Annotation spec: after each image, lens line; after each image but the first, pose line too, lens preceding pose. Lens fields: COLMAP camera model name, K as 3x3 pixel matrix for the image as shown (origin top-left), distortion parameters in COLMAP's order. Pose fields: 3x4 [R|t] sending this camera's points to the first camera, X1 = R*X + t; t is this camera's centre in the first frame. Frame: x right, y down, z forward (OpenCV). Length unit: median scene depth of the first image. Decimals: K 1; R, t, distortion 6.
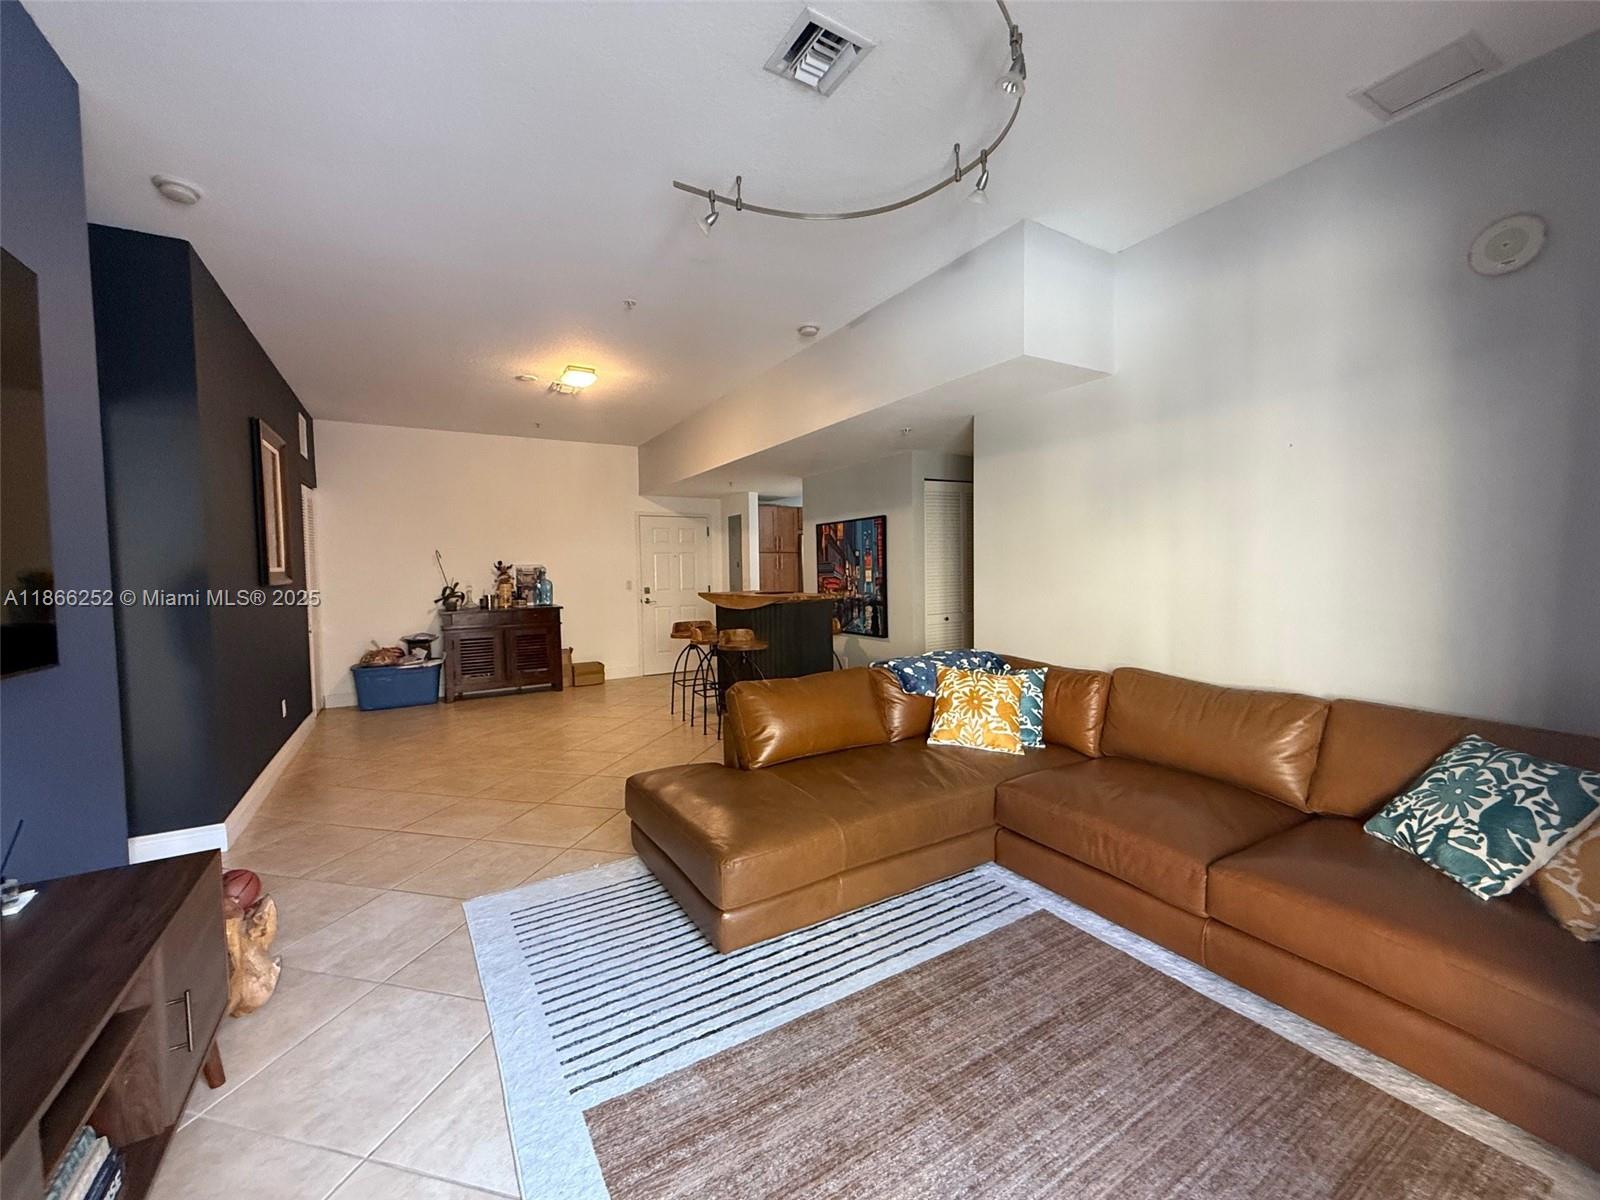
lens RADIAL K [[636.7, 0, 794.2], [0, 636.7, 598.3], [0, 0, 1]] dist [-0.000811, -0.000059]
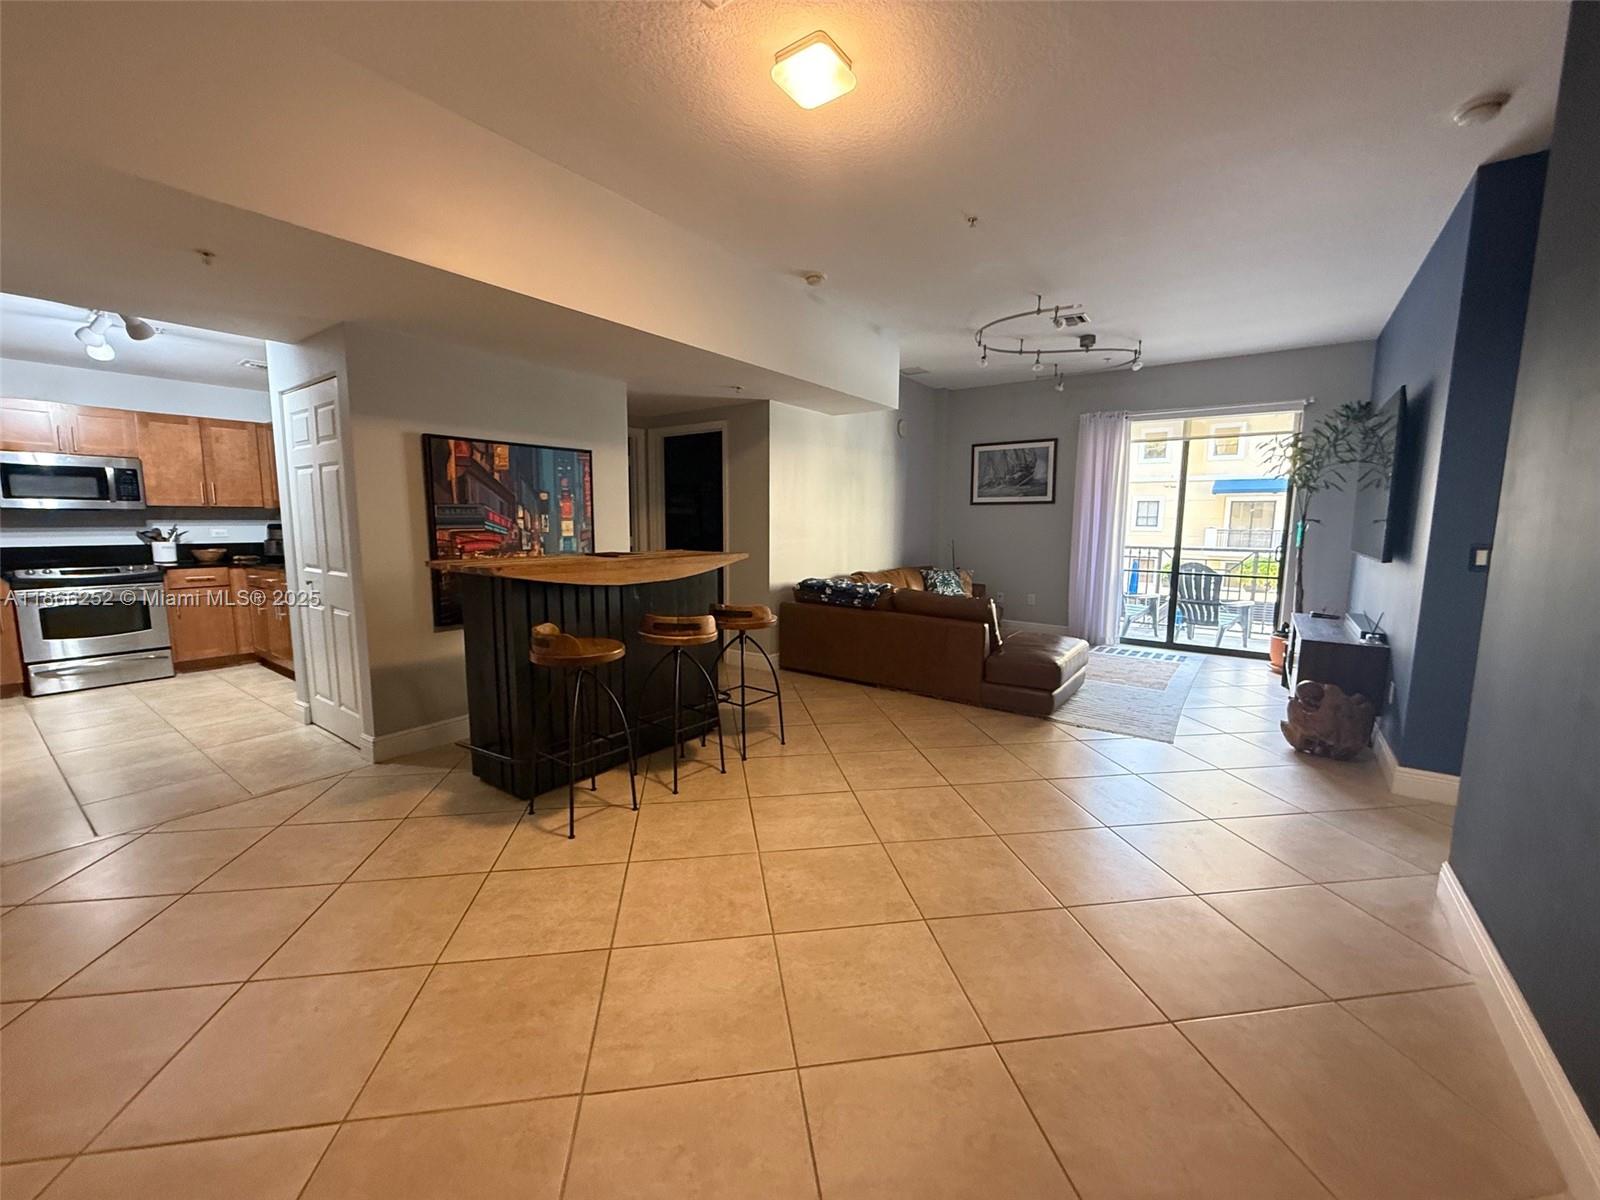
lens RADIAL K [[636.7, 0, 794.2], [0, 636.7, 598.3], [0, 0, 1]] dist [-0.000811, -0.000059]
pose [[-0.390388, -0.100921, 0.915102, -0.617663], [0.039731, 0.991201, 0.126263, -0.034760], [-0.919793, 0.085649, -0.382943, 0.966690]]
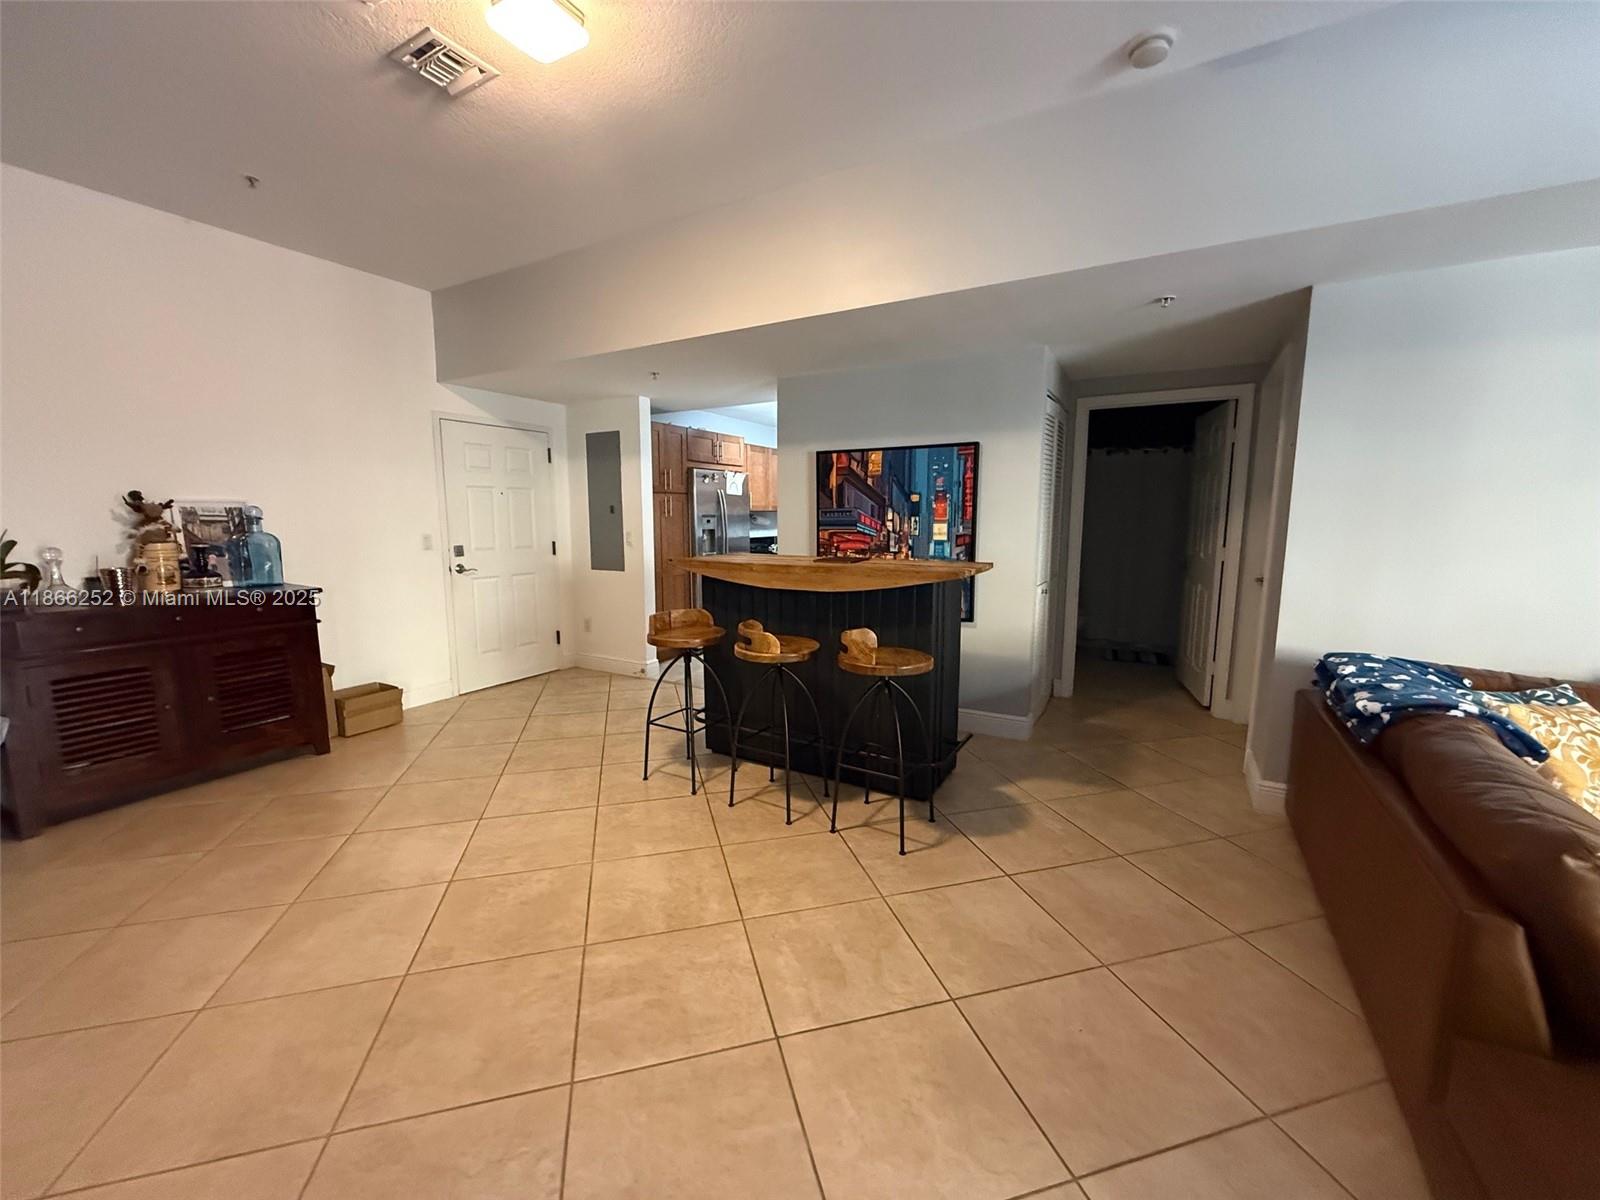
lens RADIAL K [[636.7, 0, 794.2], [0, 636.7, 598.3], [0, 0, 1]] dist [-0.000811, -0.000059]
pose [[0.871947, -0.047635, 0.487277, -0.326244], [0.006908, 0.996354, 0.085040, -0.021463], [-0.489551, -0.070784, 0.869097, 0.443176]]
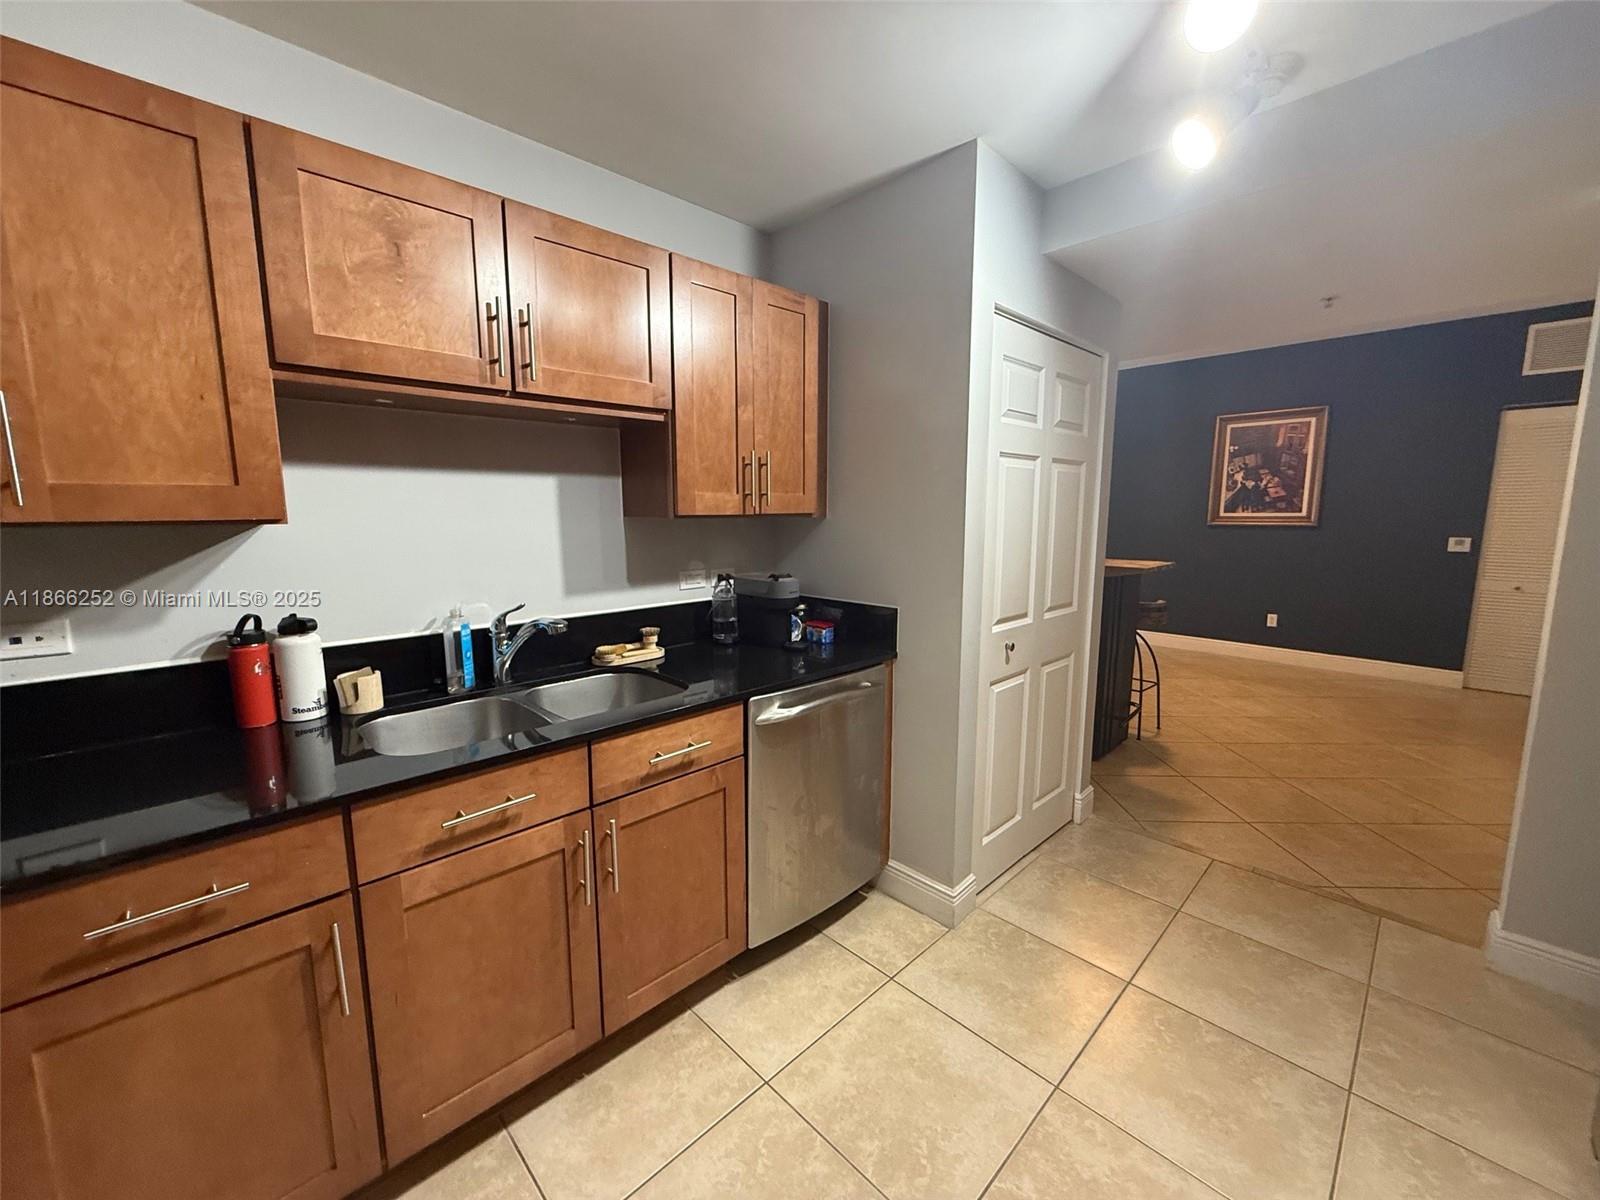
lens RADIAL K [[636.7, 0, 794.2], [0, 636.7, 598.3], [0, 0, 1]] dist [-0.000811, -0.000059]
pose [[-0.971843, 0.047589, -0.230776, 0.340463], [0.004272, 0.982791, 0.184672, -0.087779], [0.235593, 0.178487, -0.955321, 1.480698]]
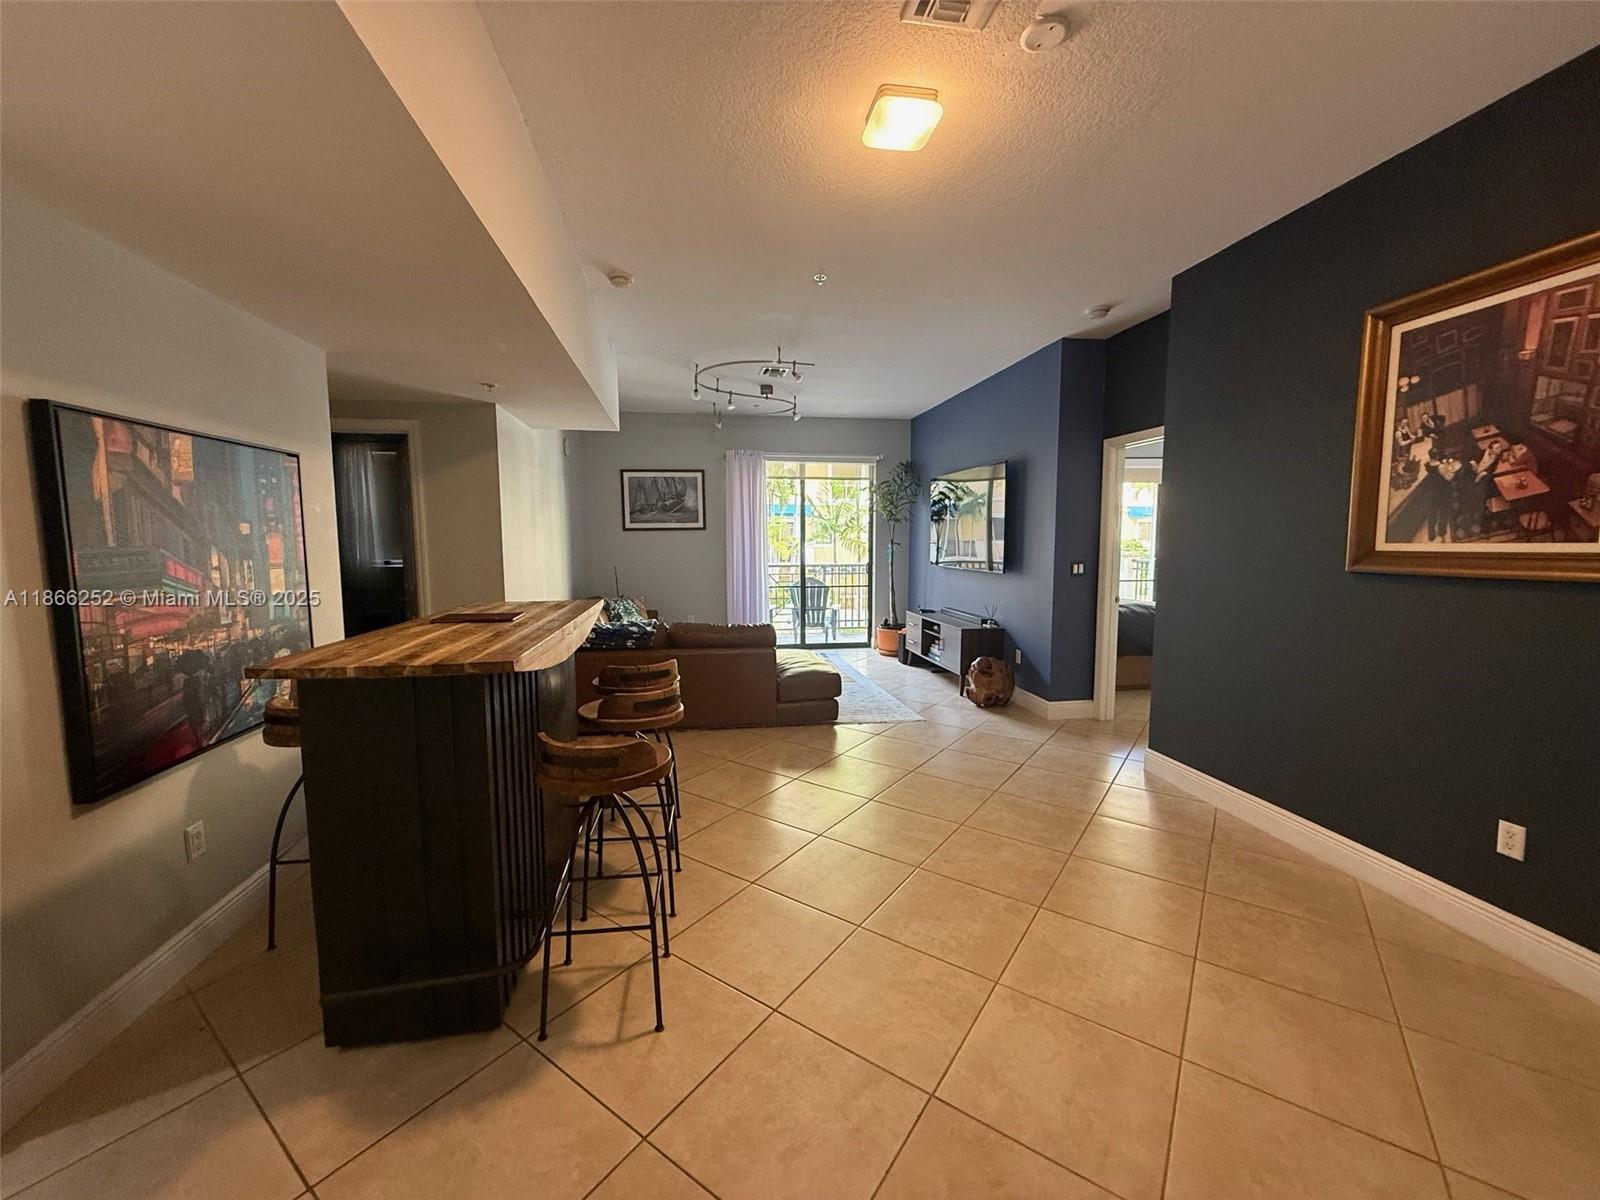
lens RADIAL K [[636.7, 0, 794.2], [0, 636.7, 598.3], [0, 0, 1]] dist [-0.000811, -0.000059]
pose [[-0.931357, -0.014789, 0.363806, -0.347079], [0.034839, 0.990971, 0.129473, -0.062888], [-0.362436, 0.133260, -0.922433, 1.179021]]
